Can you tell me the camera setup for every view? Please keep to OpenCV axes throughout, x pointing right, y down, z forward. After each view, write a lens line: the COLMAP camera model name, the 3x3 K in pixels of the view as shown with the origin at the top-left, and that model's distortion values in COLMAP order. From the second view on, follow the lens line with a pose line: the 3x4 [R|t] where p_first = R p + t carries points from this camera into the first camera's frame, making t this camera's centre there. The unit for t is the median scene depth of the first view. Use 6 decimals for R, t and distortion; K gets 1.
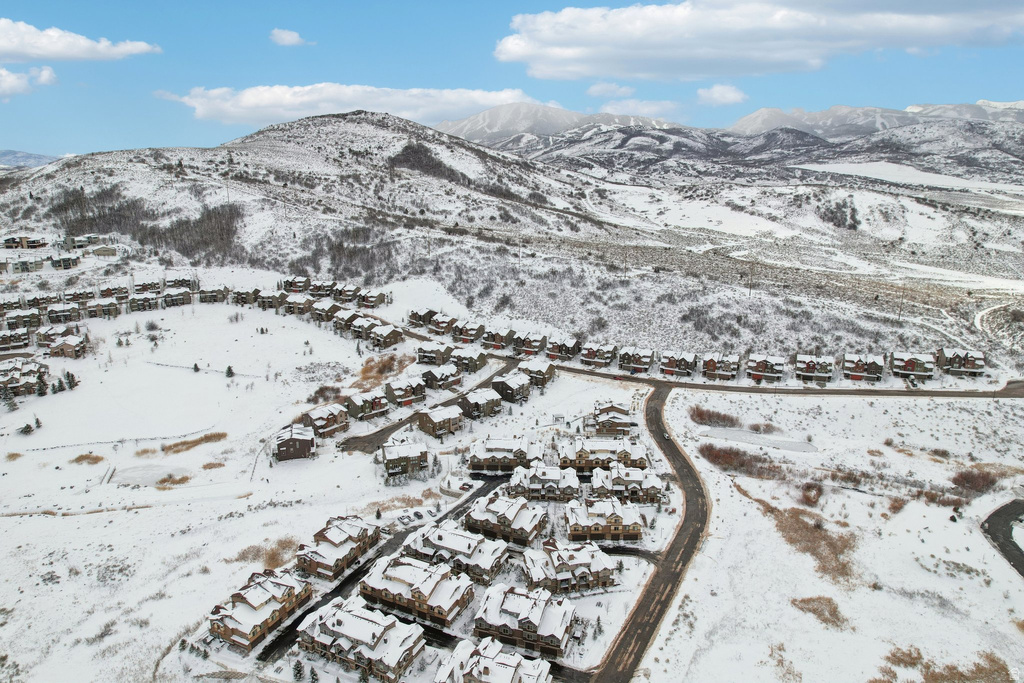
lens RADIAL K [[664.9, 0, 512.0], [0, 664.9, 341.5], [0, 0, 1]] dist [-0.082571, 0.076121]
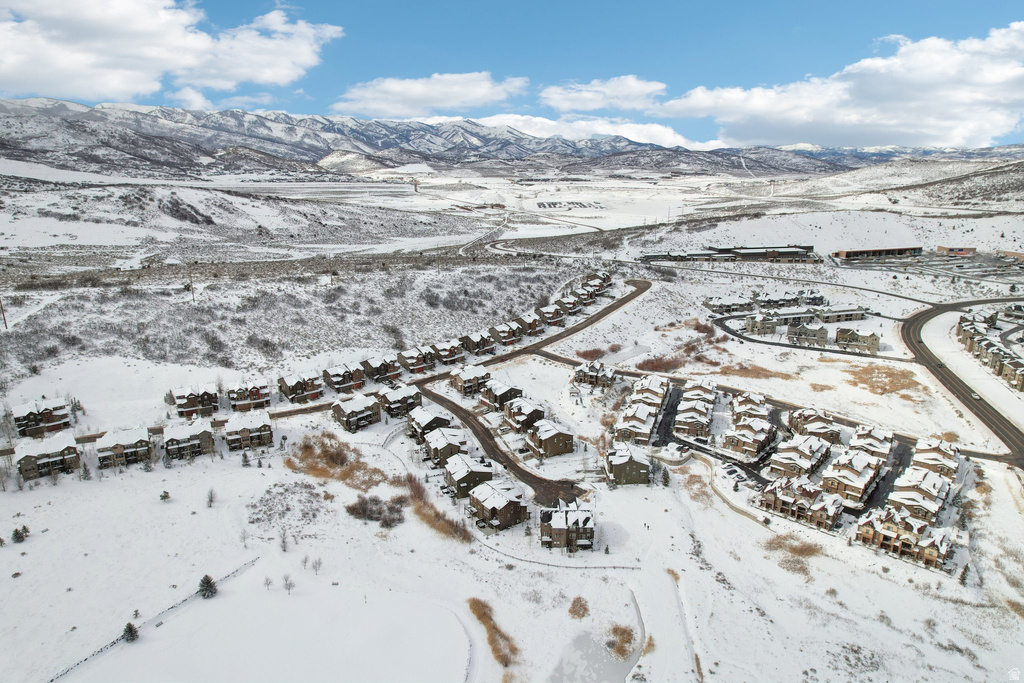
lens RADIAL K [[664.9, 0, 512.0], [0, 664.9, 341.5], [0, 0, 1]] dist [-0.082571, 0.076121]
pose [[0.279019, -0.263313, 0.923479, -1.066032], [0.259436, 0.946581, 0.191514, -0.226963], [-0.924576, 0.186148, 0.332427, 0.812059]]
